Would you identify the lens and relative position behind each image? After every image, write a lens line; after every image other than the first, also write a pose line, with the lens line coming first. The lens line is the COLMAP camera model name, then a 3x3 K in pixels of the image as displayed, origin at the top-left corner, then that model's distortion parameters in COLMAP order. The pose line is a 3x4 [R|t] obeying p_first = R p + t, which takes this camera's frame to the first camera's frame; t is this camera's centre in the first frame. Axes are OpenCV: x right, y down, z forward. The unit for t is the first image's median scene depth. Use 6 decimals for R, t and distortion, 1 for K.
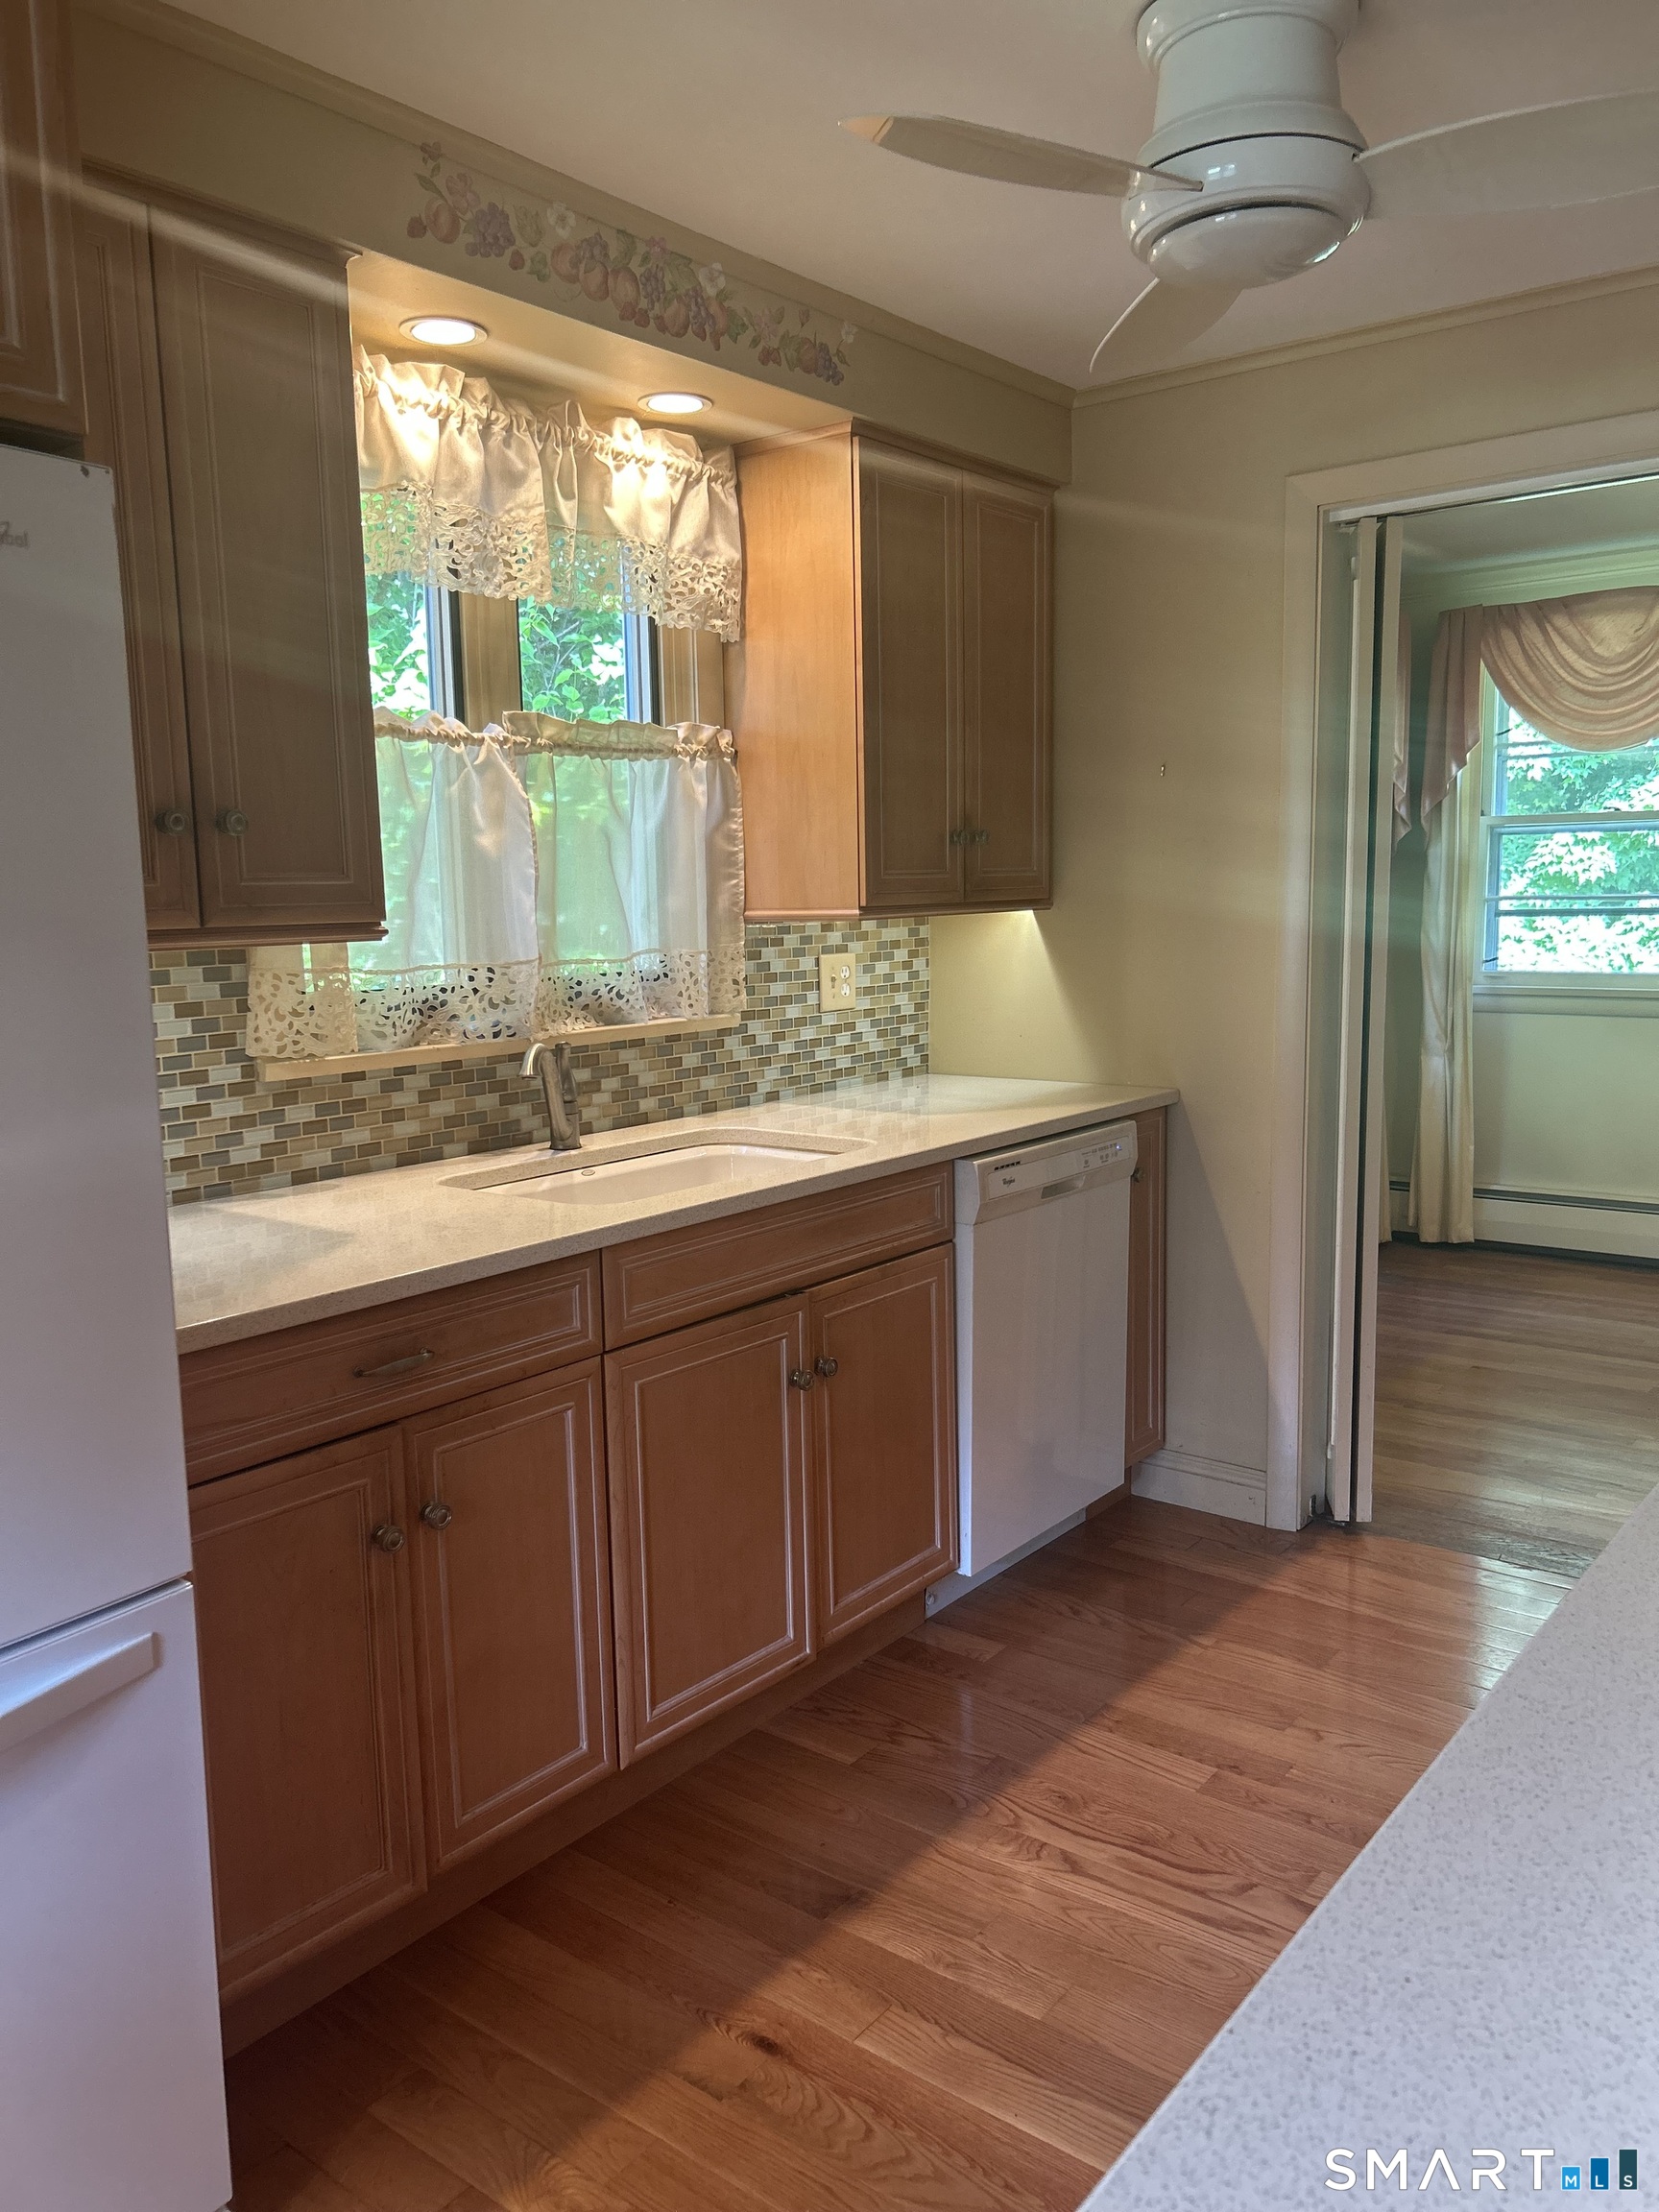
lens RADIAL K [[1657.3, 0, 829.5], [0, 1657.3, 1106.0], [0, 0, 1]] dist [0.084379, -0.103024]
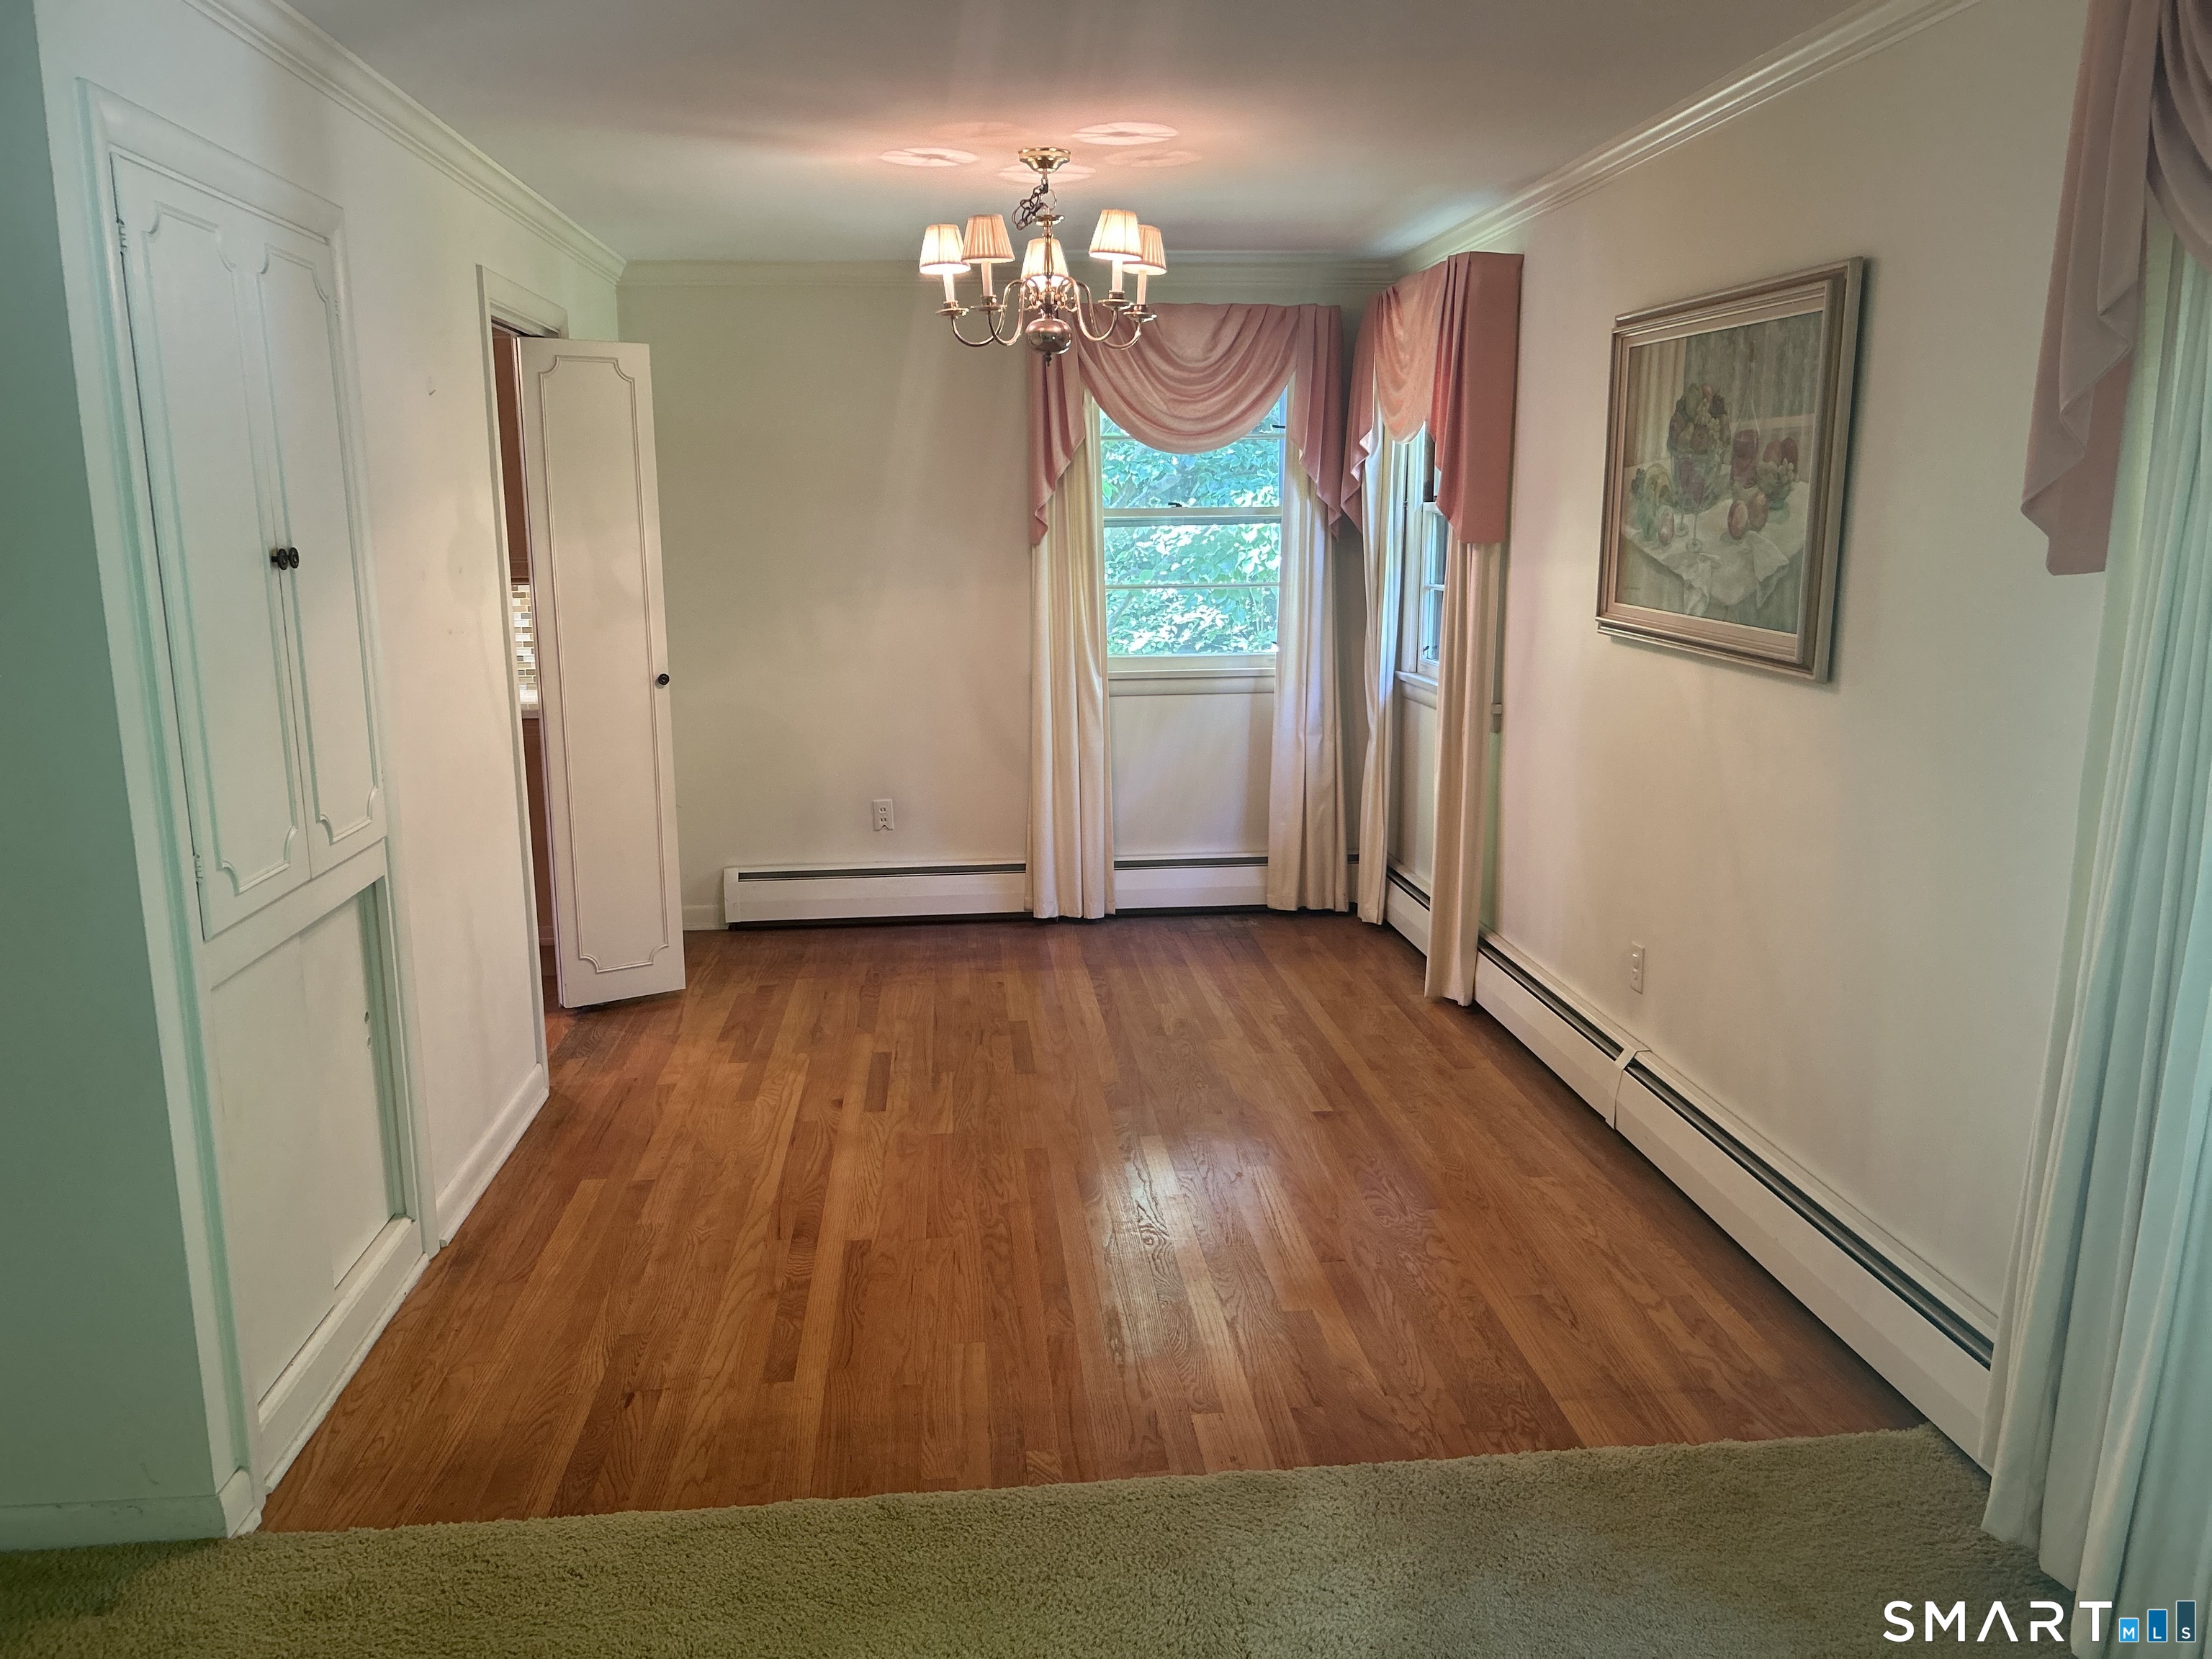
lens RADIAL K [[1650.1, 0, 1106.0], [0, 1650.1, 829.5], [0, 0, 1]] dist [0.032821, -0.044480]
pose [[0.684734, 0.147904, -0.713627, 1.635041], [-0.101341, 0.989001, 0.107740, -0.112641], [0.721713, -0.001453, 0.692191, 0.313633]]
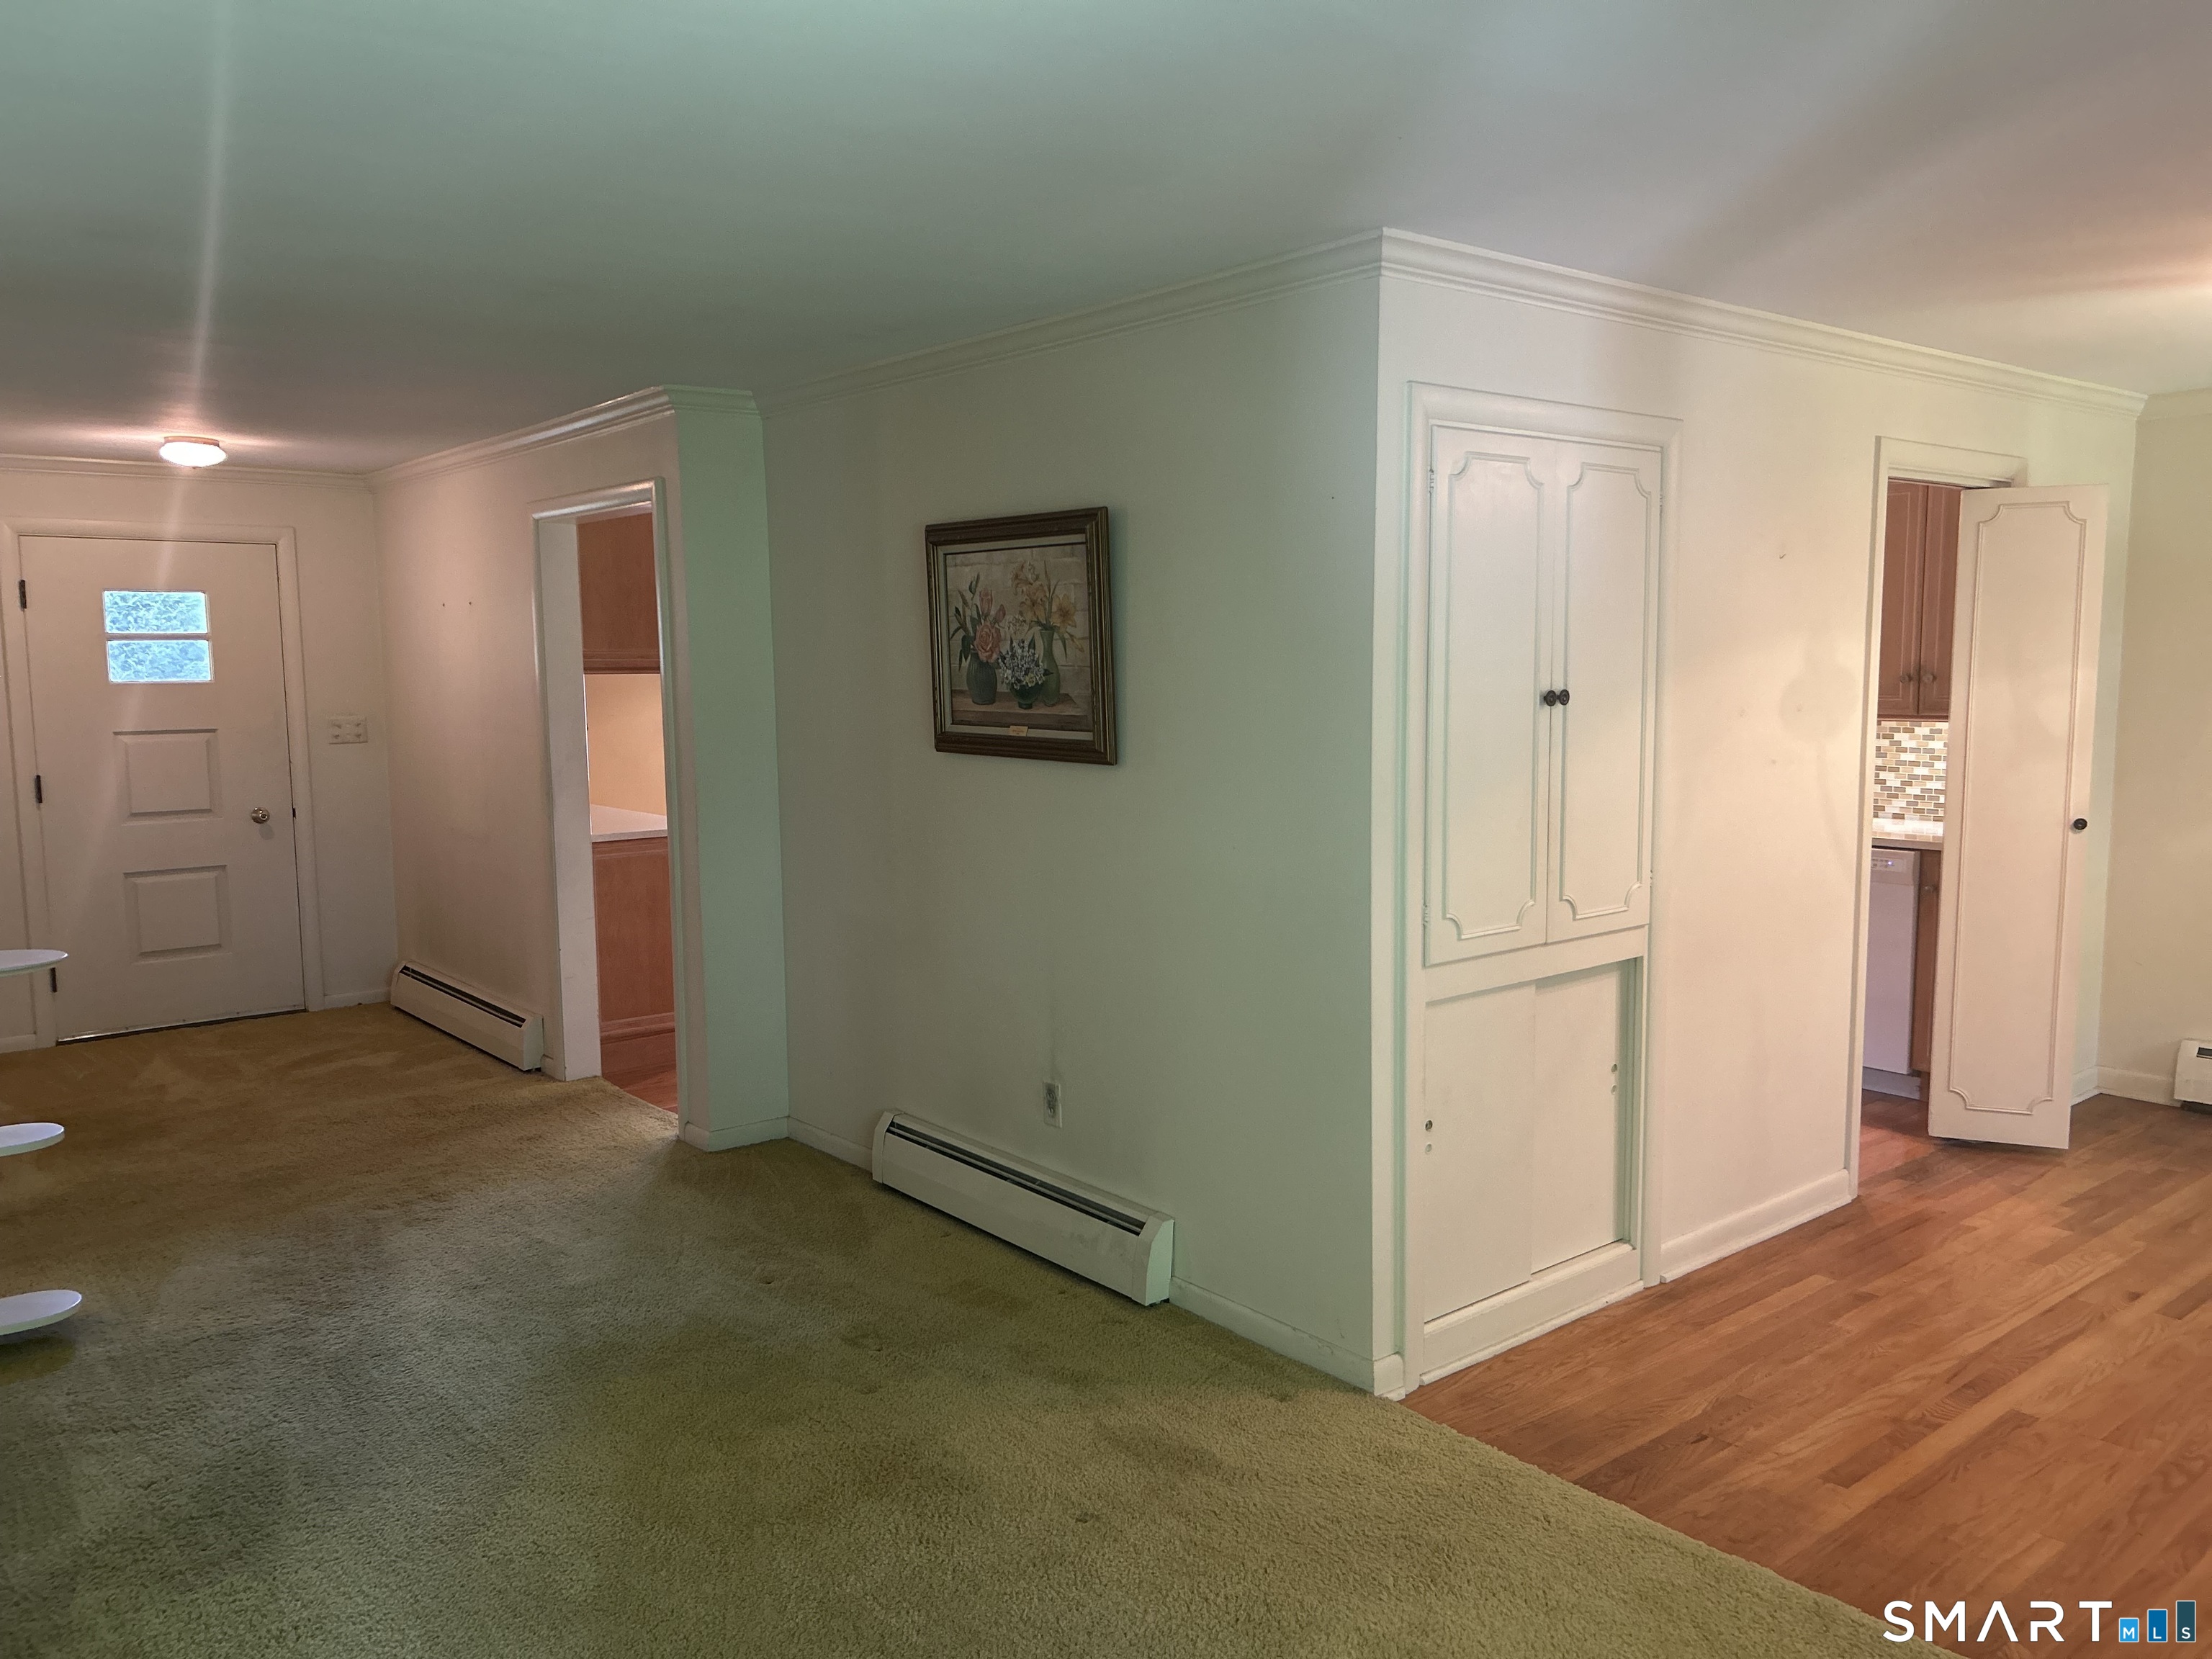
lens RADIAL K [[1650.1, 0, 1106.0], [0, 1650.1, 829.5], [0, 0, 1]] dist [0.032821, -0.044480]
pose [[-0.216355, 0.122869, -0.968552, 1.861668], [-0.120506, 0.981103, 0.151380, -0.157582], [0.968849, 0.149468, -0.197460, 0.522526]]
